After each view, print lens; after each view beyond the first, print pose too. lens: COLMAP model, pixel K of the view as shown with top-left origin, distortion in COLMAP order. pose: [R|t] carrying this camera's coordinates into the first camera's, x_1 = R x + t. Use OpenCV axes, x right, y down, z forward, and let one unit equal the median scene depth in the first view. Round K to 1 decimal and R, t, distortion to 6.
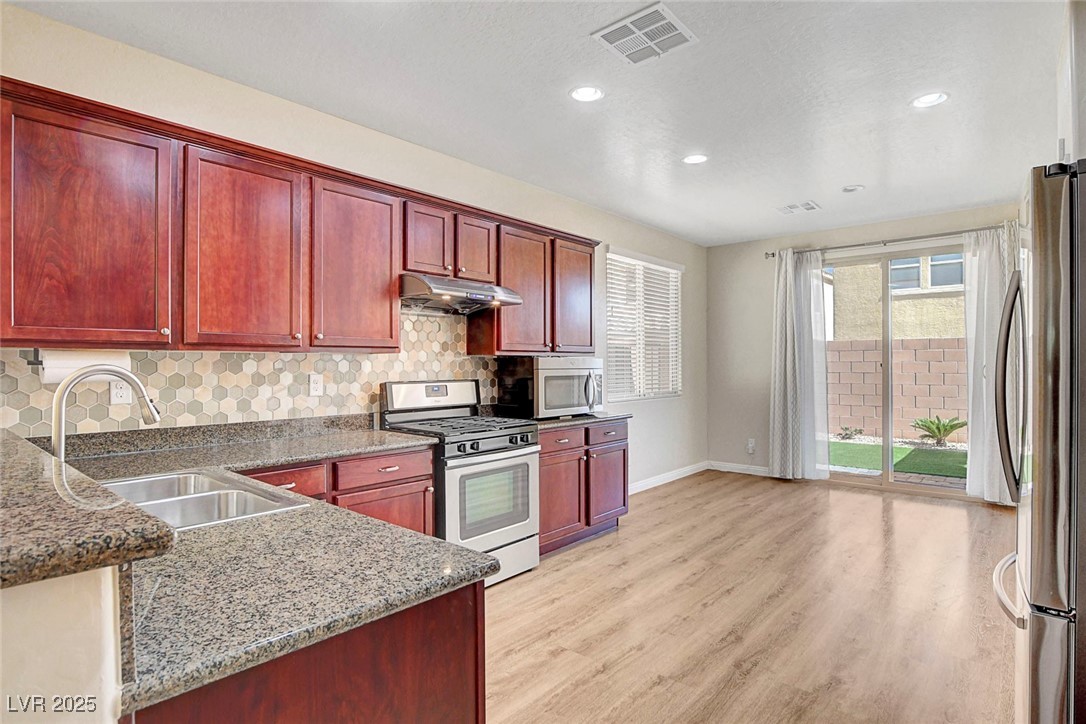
lens RADIAL K [[573.7, 0, 526.9], [0, 573.7, 368.3], [0, 0, 1]] dist [-0.028003, 0.000141]
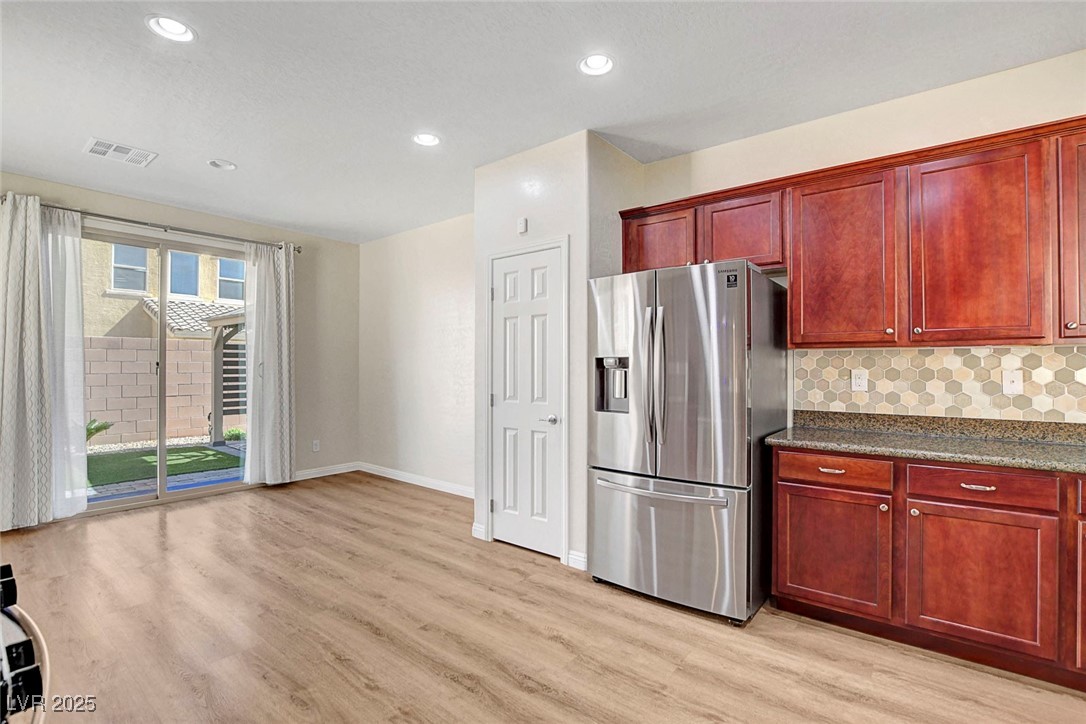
lens RADIAL K [[492.8, 0, 554.3], [0, 492.8, 364.6], [0, 0, 1]] dist [-0.029950, 0.000987]
pose [[-0.075522, 0.008071, 0.997111, -0.277790], [0.002626, 0.999965, -0.007895, 0.004996], [-0.997141, 0.002022, -0.075540, 0.681879]]
